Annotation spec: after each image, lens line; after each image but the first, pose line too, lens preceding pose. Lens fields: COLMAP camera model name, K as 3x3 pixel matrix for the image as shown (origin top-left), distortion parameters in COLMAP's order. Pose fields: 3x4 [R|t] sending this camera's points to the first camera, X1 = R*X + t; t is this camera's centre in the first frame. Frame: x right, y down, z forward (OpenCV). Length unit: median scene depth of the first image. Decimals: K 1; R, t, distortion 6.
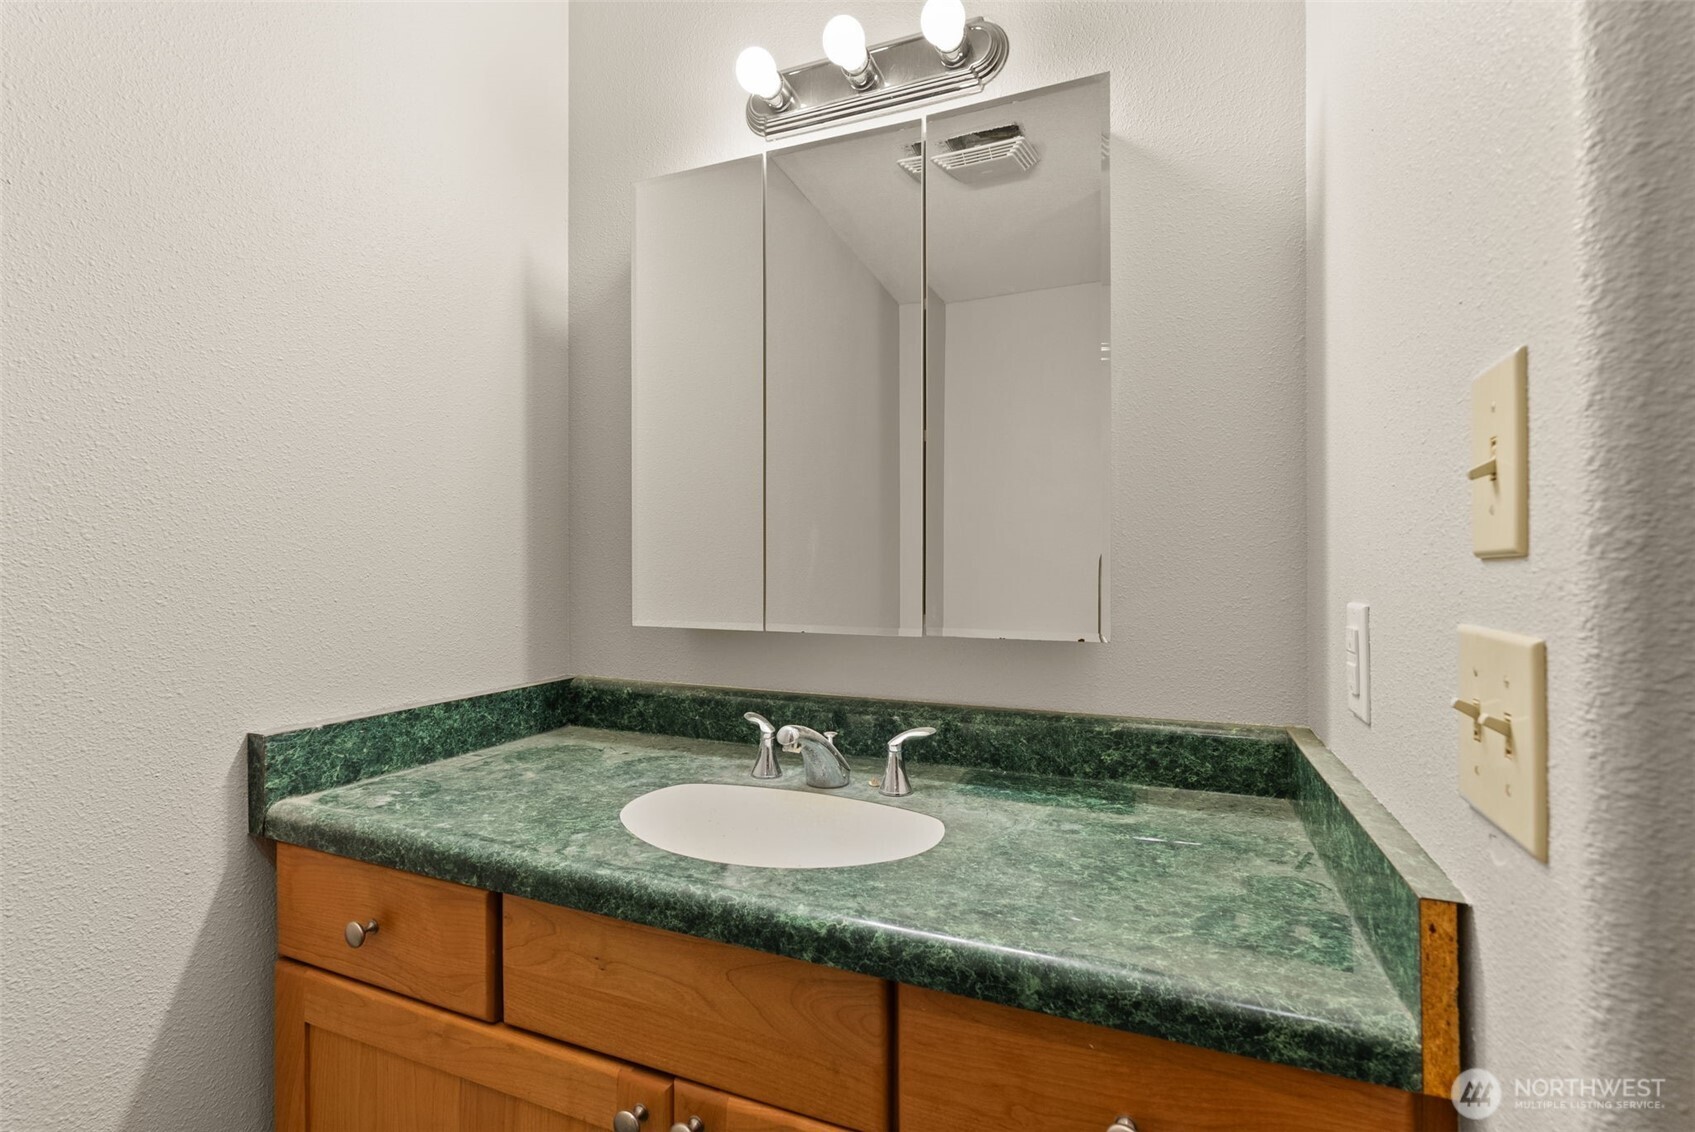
lens RADIAL K [[718.2, 0, 846.6], [0, 718.2, 572.3], [0, 0, 1]] dist [-0.017352, 0.000004]
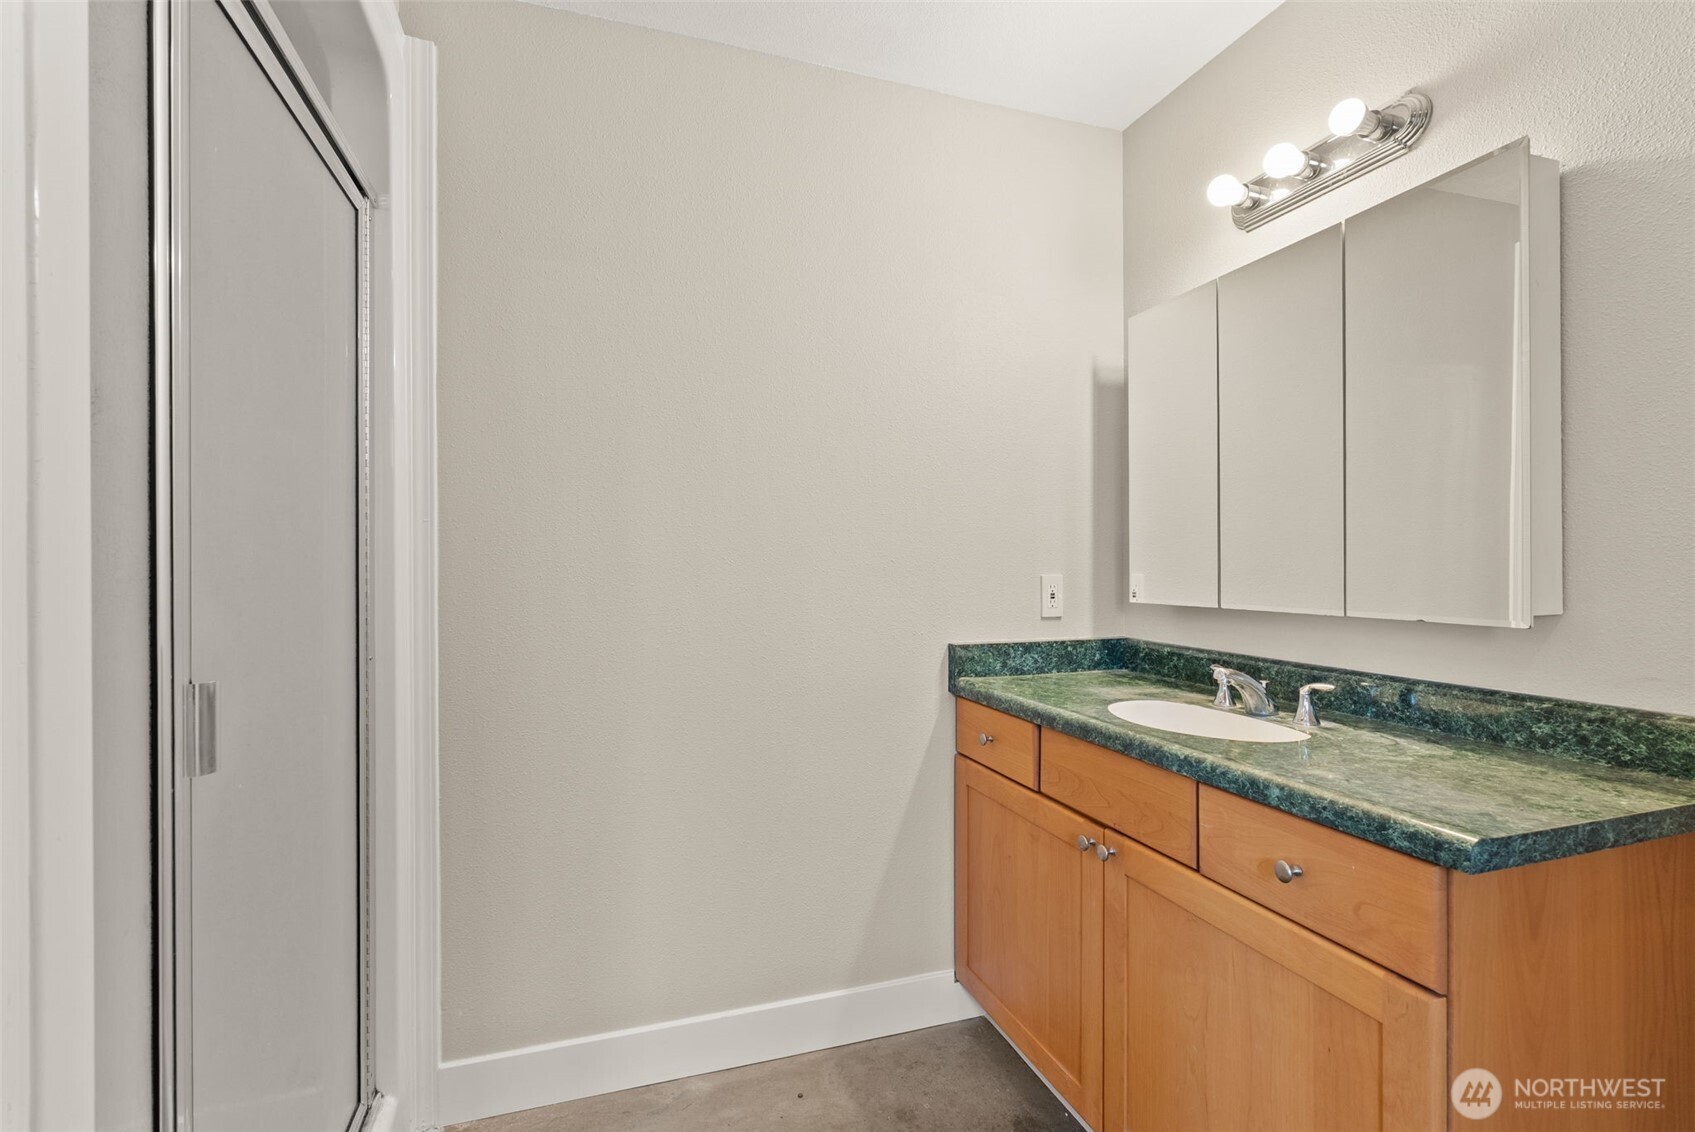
lens RADIAL K [[764.1, 0, 849.5], [0, 764.1, 562.6], [0, 0, 1]] dist [0.001998, 0.000285]
pose [[0.678684, -0.004635, -0.734416, 0.537728], [0.015599, 0.999845, 0.008105, -0.035258], [0.734265, -0.016956, 0.678651, -0.650691]]
